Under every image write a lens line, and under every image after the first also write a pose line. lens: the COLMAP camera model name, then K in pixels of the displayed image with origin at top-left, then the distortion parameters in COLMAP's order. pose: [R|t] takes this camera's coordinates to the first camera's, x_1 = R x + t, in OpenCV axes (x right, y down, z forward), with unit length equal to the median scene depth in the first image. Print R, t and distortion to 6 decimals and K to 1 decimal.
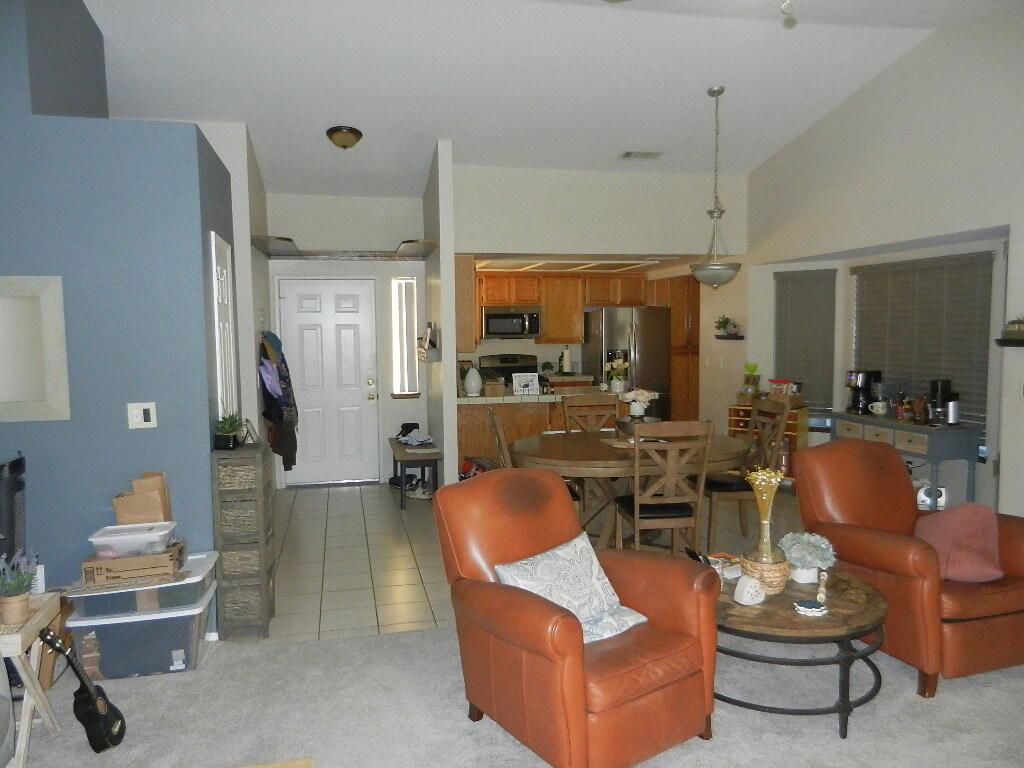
lens RADIAL K [[752.1, 0, 512.0], [0, 752.1, 384.0], [0, 0, 1]] dist [0.001369, 0.000547]
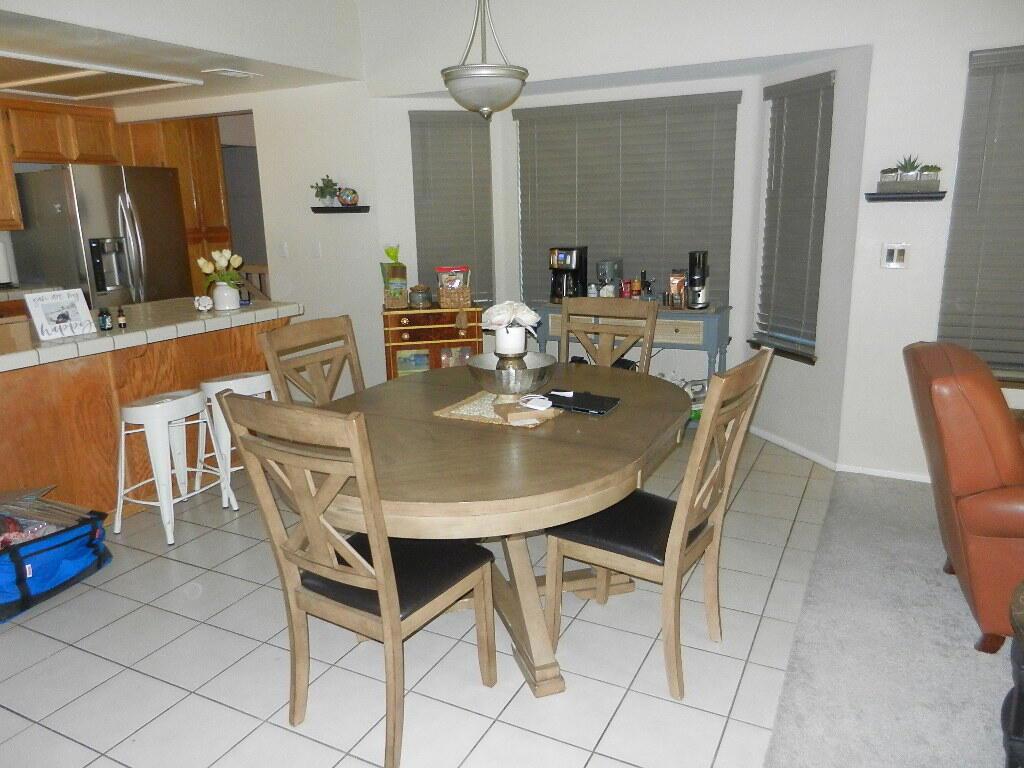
lens RADIAL K [[752.1, 0, 512.0], [0, 752.1, 384.0], [0, 0, 1]] dist [0.001369, 0.000547]
pose [[0.642723, -0.185588, 0.743279, -0.150774], [0.074263, 0.980738, 0.180662, -0.020652], [-0.762491, -0.060917, 0.644125, 0.476071]]
